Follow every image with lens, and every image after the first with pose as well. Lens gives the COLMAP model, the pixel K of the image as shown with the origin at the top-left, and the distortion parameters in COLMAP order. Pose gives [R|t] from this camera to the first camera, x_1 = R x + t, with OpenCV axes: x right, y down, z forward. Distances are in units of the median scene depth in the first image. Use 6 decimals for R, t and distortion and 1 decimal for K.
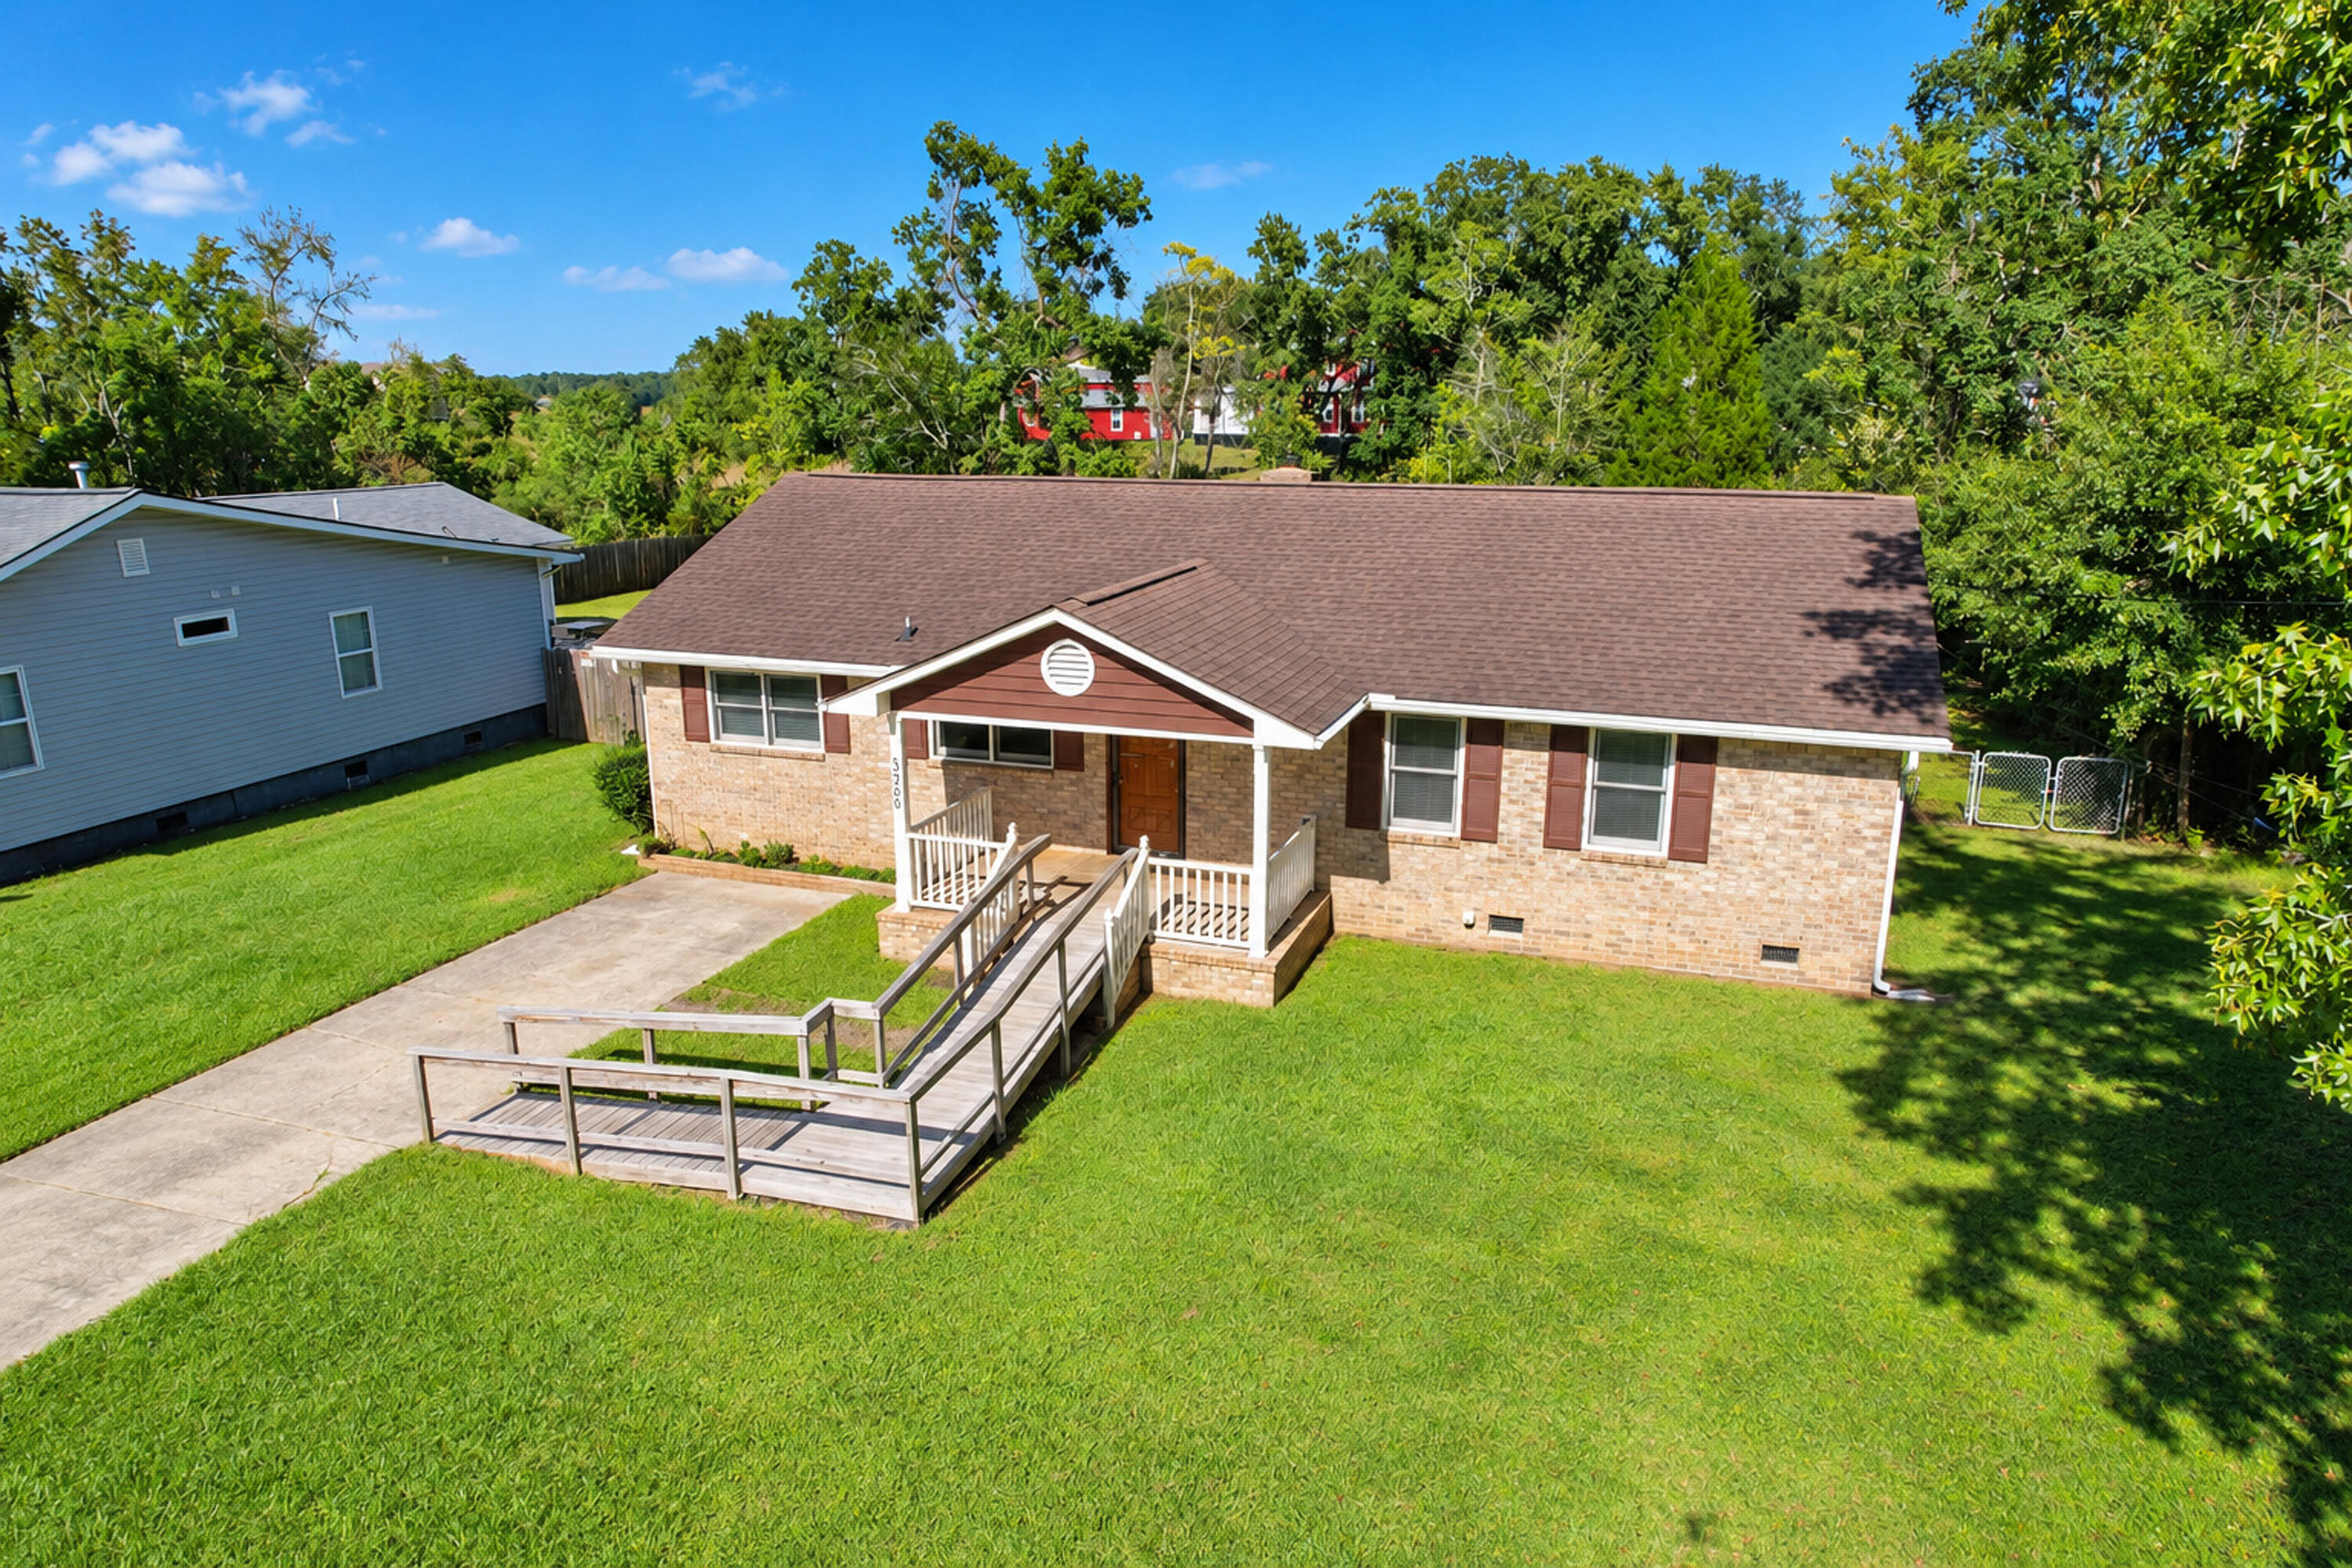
lens RADIAL K [[1511.2, 0, 1179.7], [0, 1511.2, 787.4], [0, 0, 1]] dist [-0.026524, 0.014686]
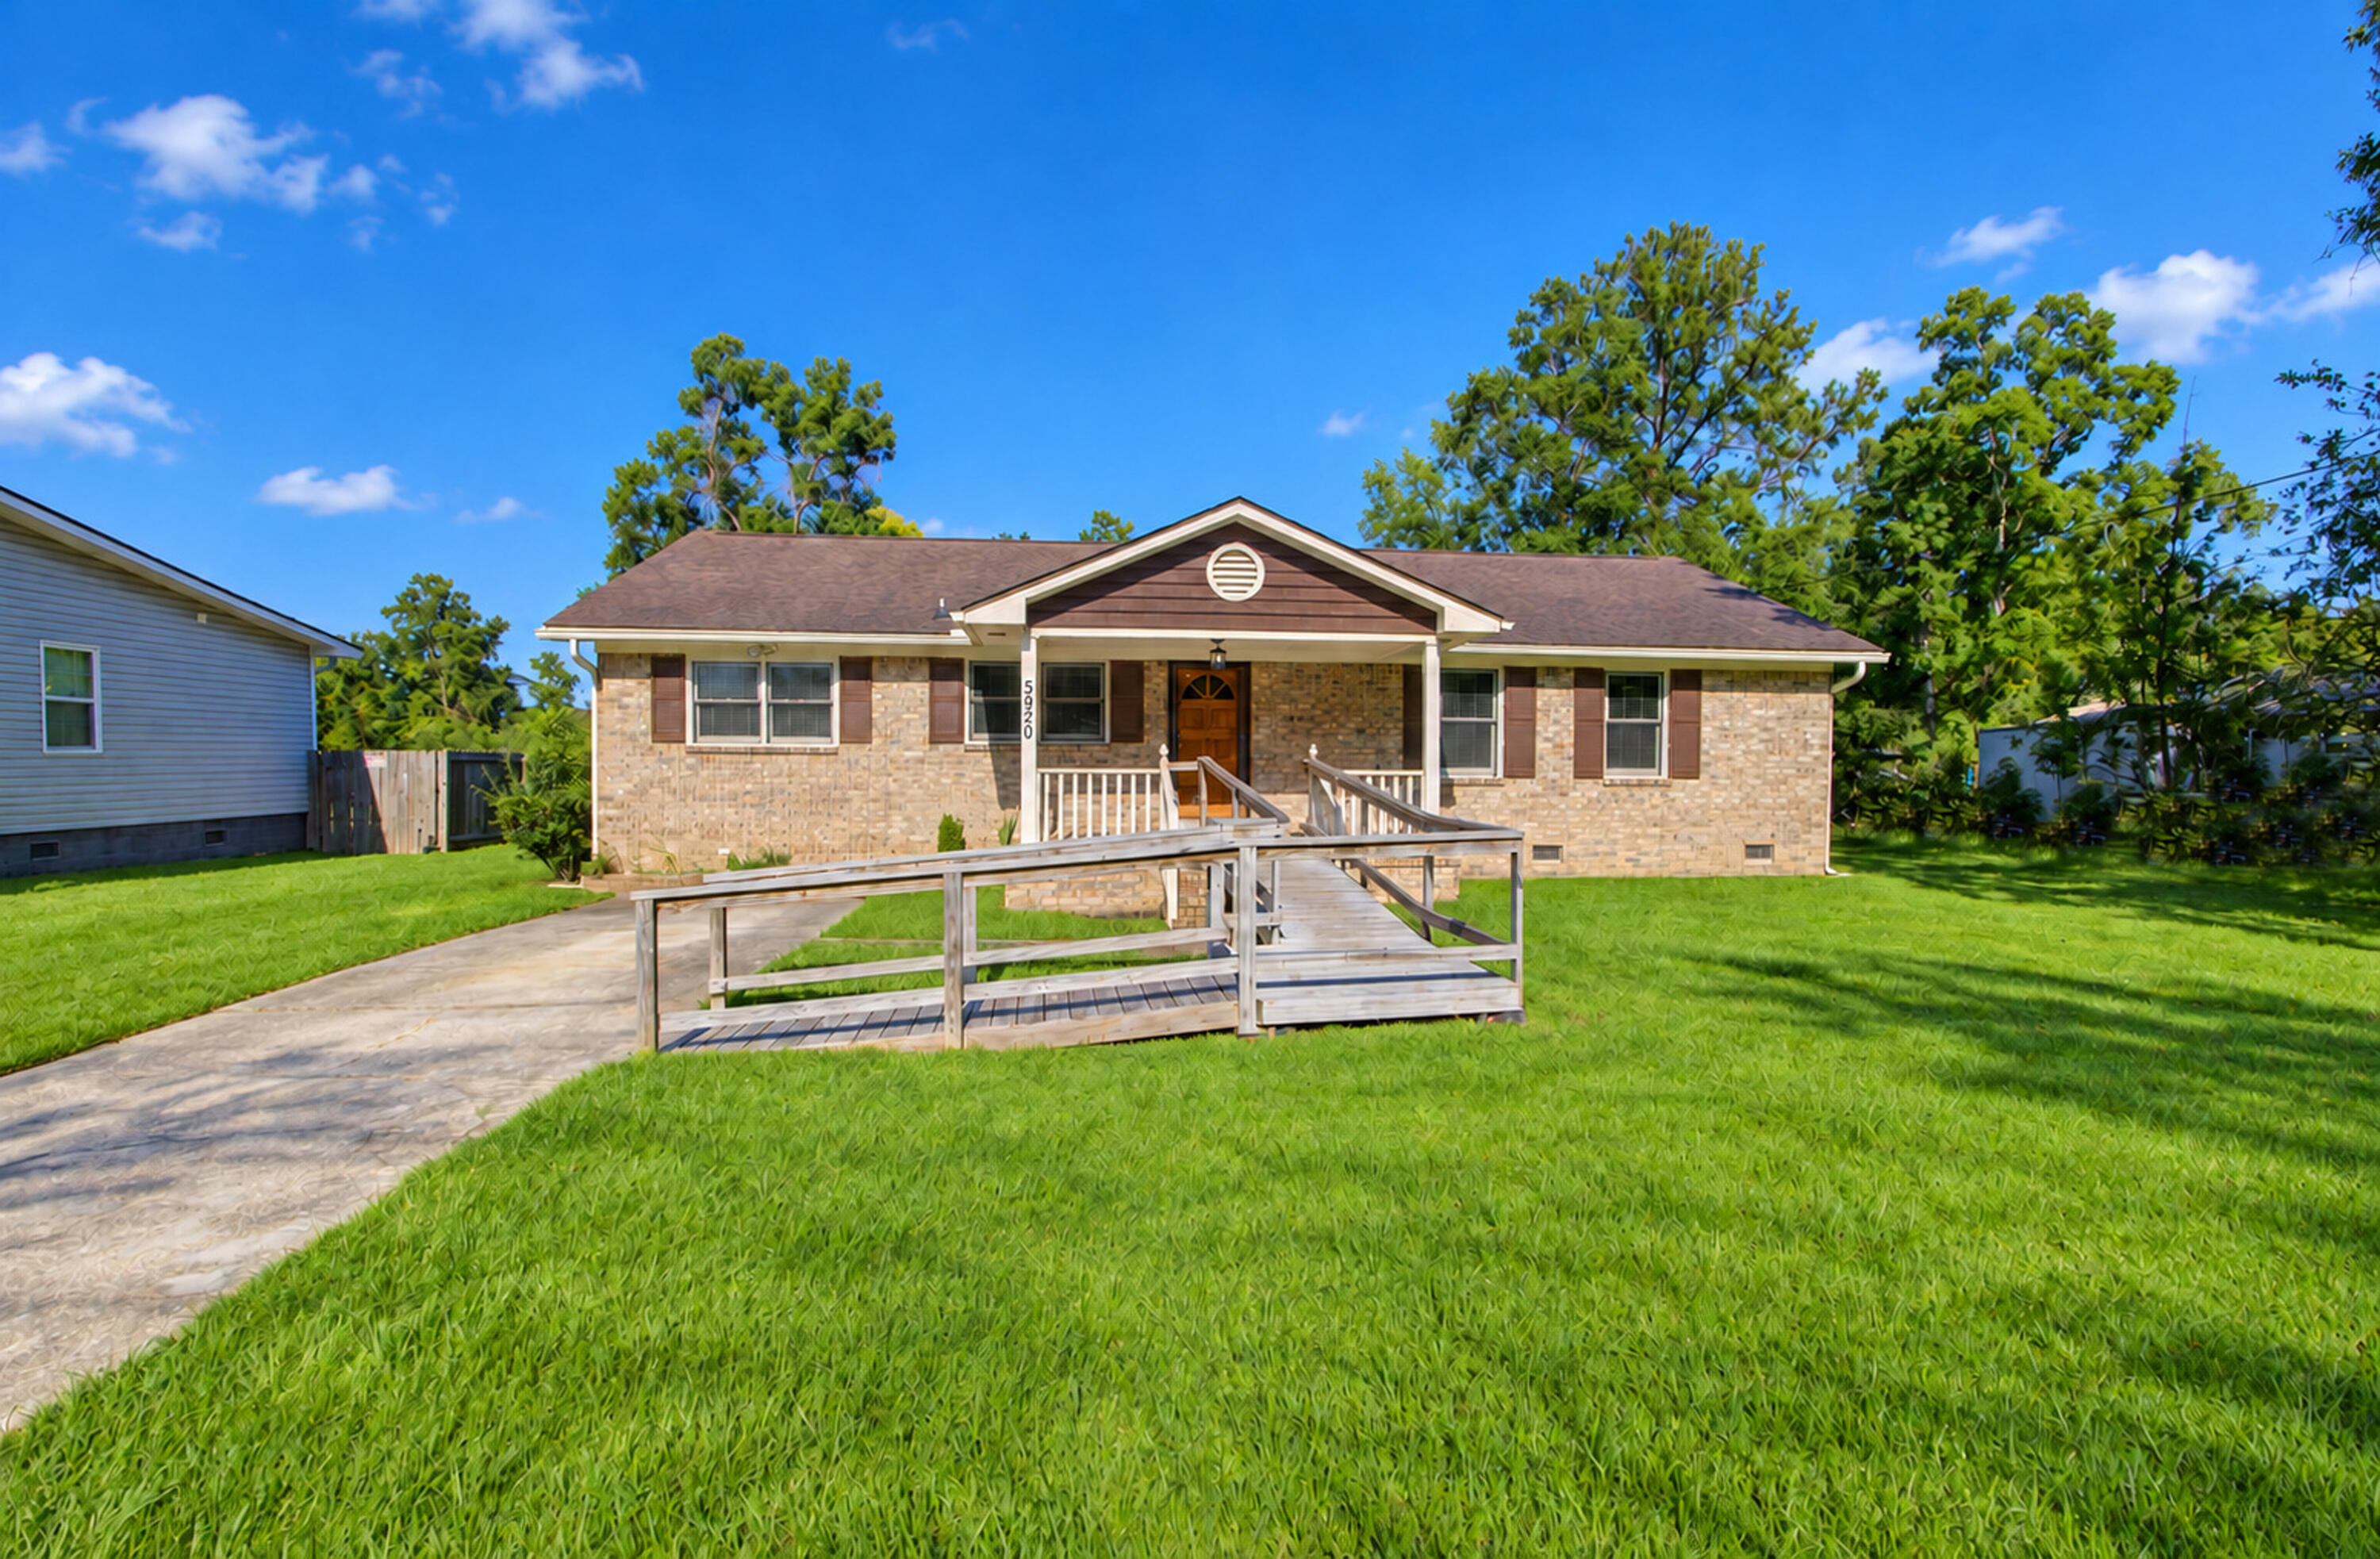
lens RADIAL K [[1092.7, 0, 1194.8], [0, 1092.7, 787.0], [0, 0, 1]] dist [-0.009760, 0.001859]
pose [[0.905541, -0.008863, 0.424166, -0.370157], [0.103974, 0.973930, -0.201620, 0.182244], [-0.411321, 0.226677, 0.882855, 0.382227]]
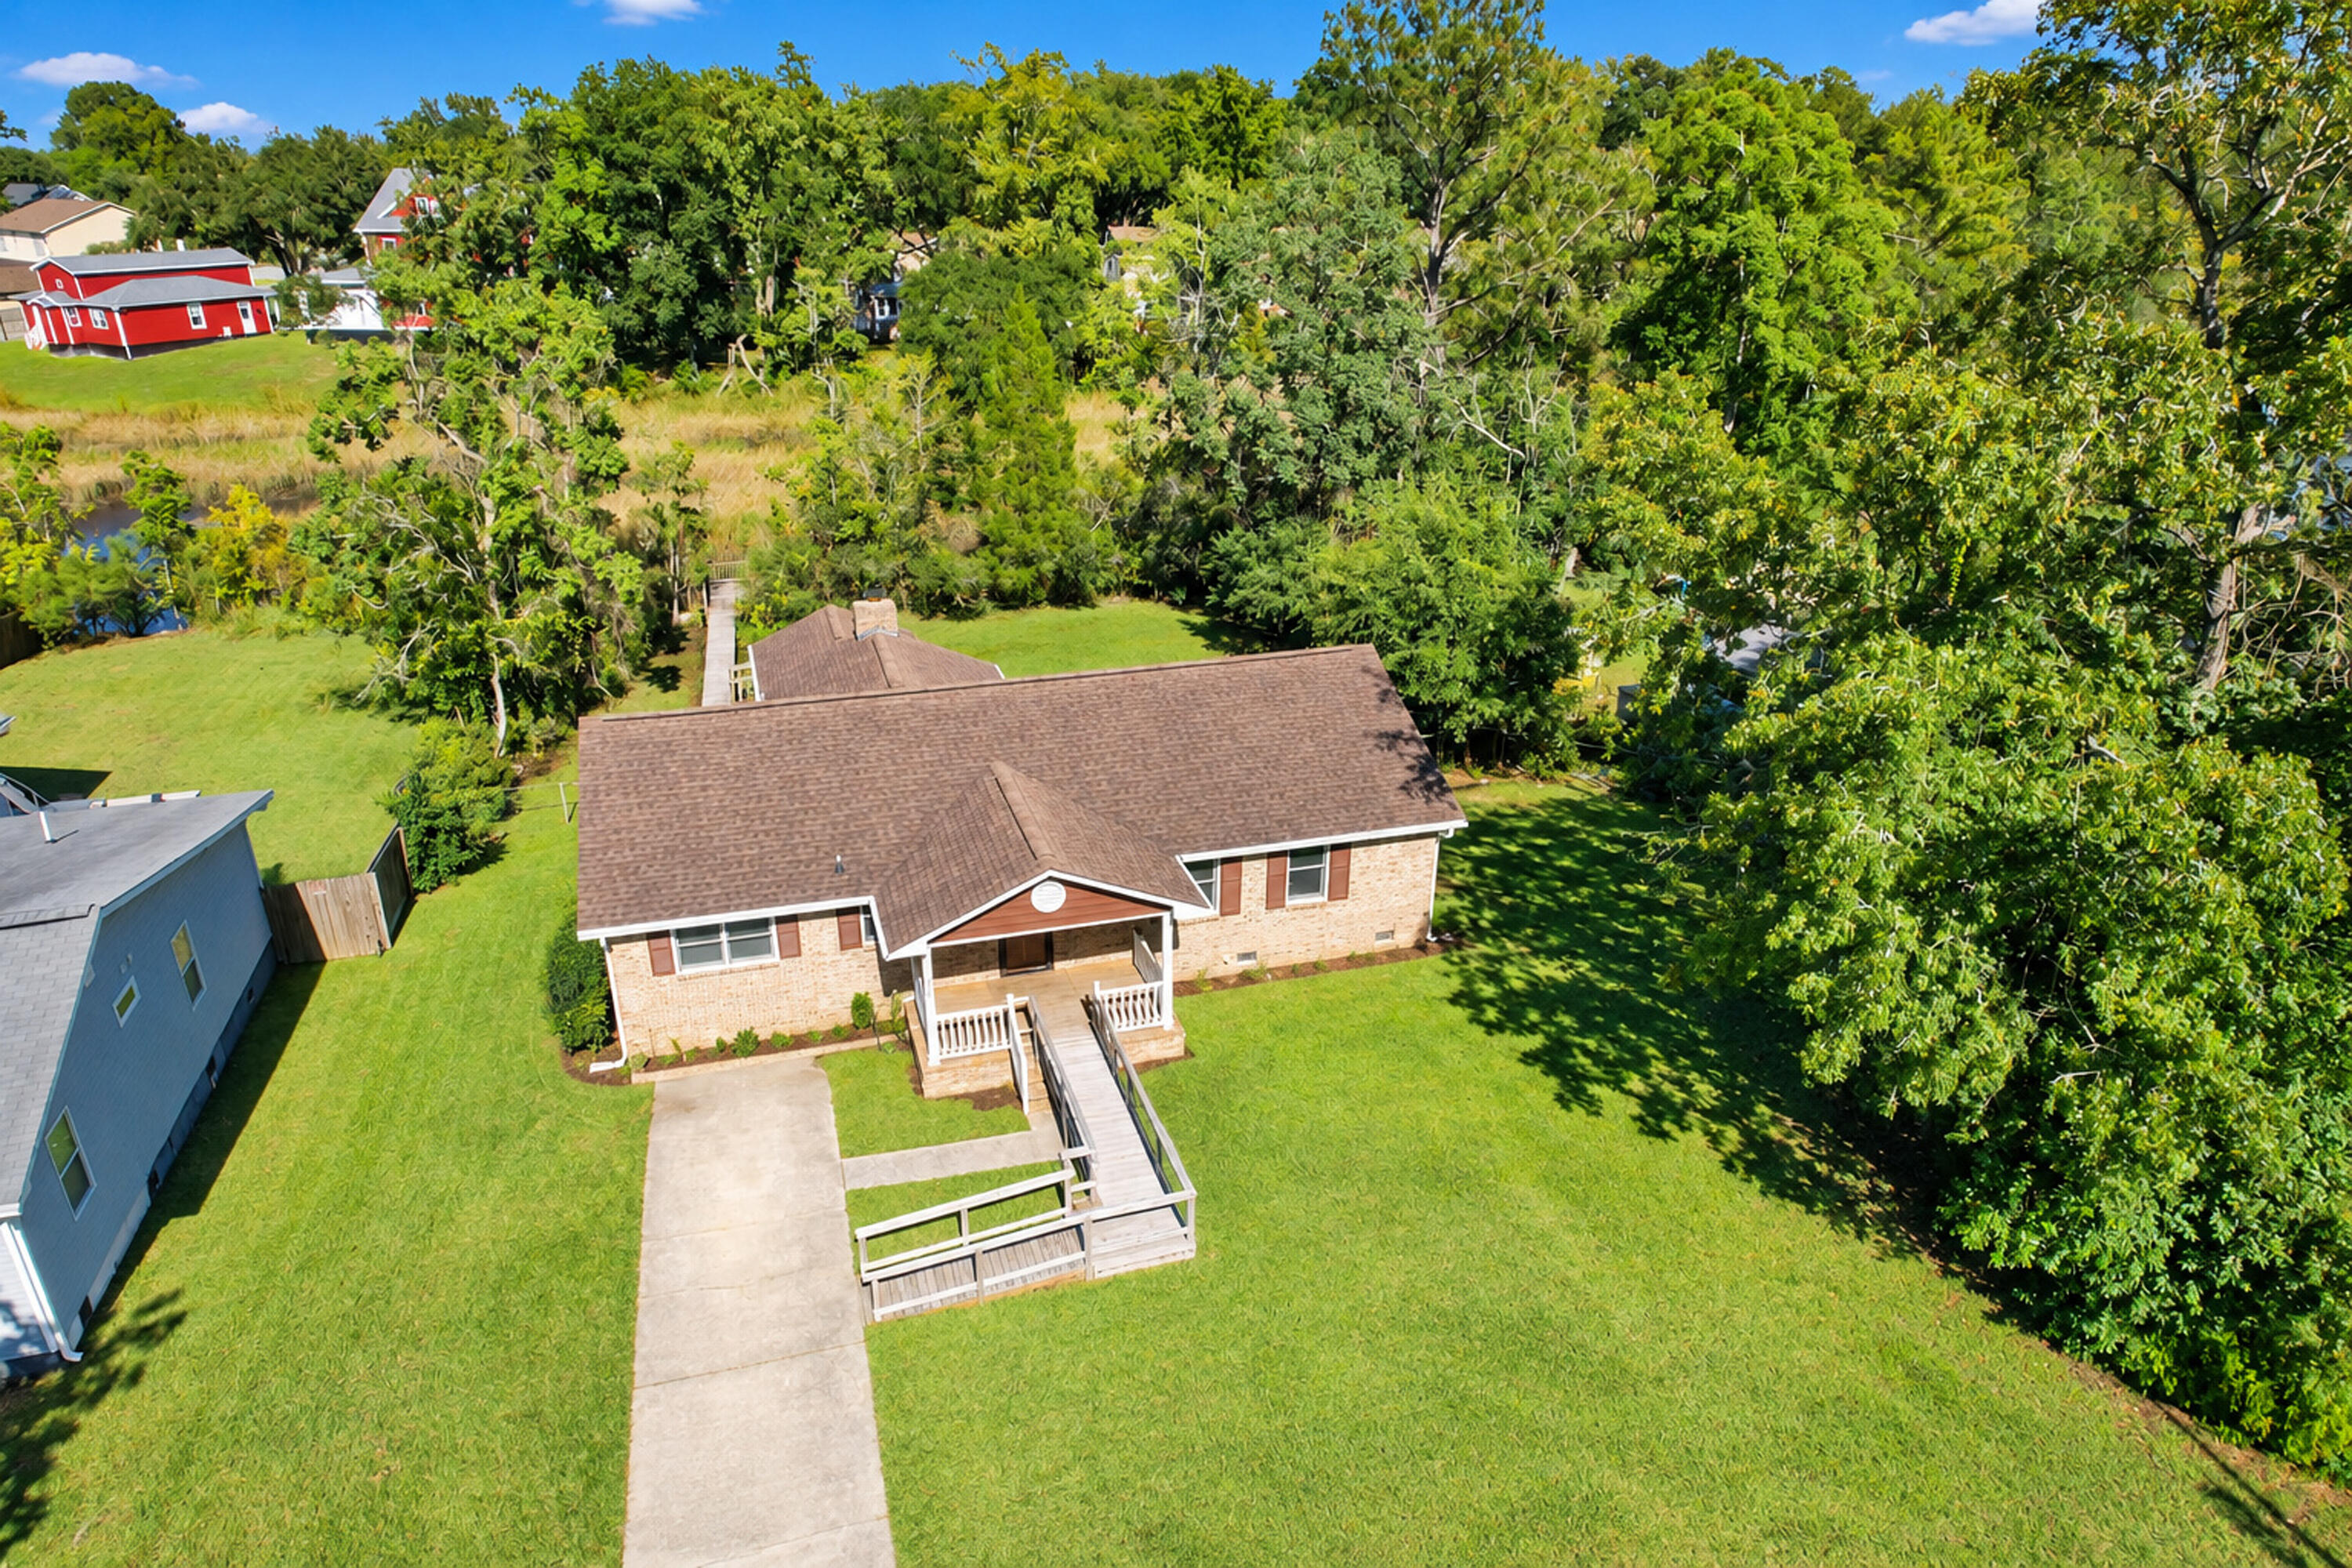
lens RADIAL K [[1511.2, 0, 1163.9], [0, 1511.2, 774.5], [0, 0, 1]] dist [-0.026524, 0.014686]
pose [[0.819831, -0.226864, 0.525747, -0.724926], [0.150665, 0.971278, 0.184172, -0.444692], [-0.552428, -0.071779, 0.830464, -0.360308]]
